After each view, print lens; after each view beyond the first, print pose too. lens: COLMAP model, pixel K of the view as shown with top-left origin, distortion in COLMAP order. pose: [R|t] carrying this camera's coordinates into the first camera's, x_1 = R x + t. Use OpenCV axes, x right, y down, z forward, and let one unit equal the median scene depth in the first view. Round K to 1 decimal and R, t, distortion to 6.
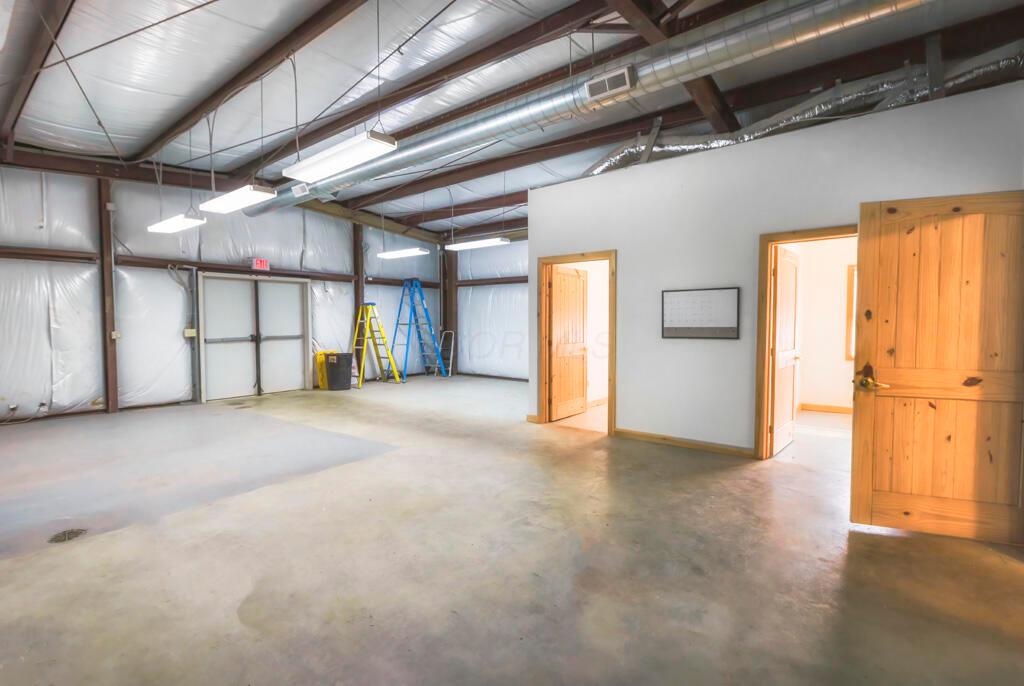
lens RADIAL K [[473.0, 0, 512.0], [0, 473.0, 343.0], [0, 0, 1]] dist [-0.000431, -0.000008]
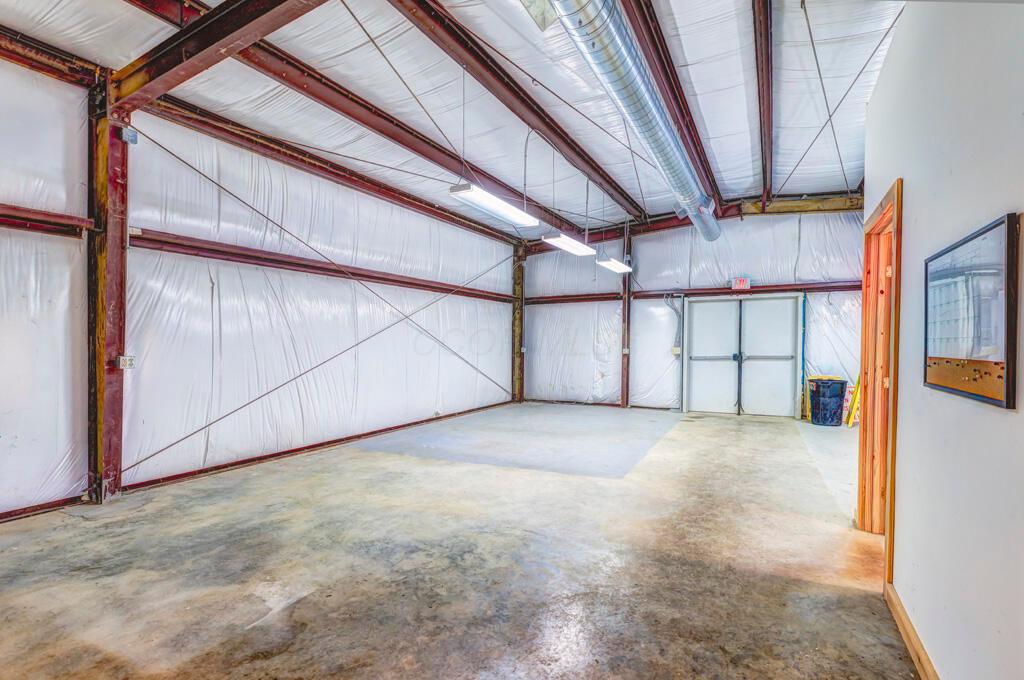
lens RADIAL K [[467.7, 0, 512.0], [0, 467.7, 340.0], [0, 0, 1]] dist [0.000040, -0.000072]
pose [[0.204349, -0.003715, -0.978891, 0.409423], [-0.039844, 0.999133, -0.012110, -0.019175], [0.978087, 0.041477, 0.204024, 0.400792]]
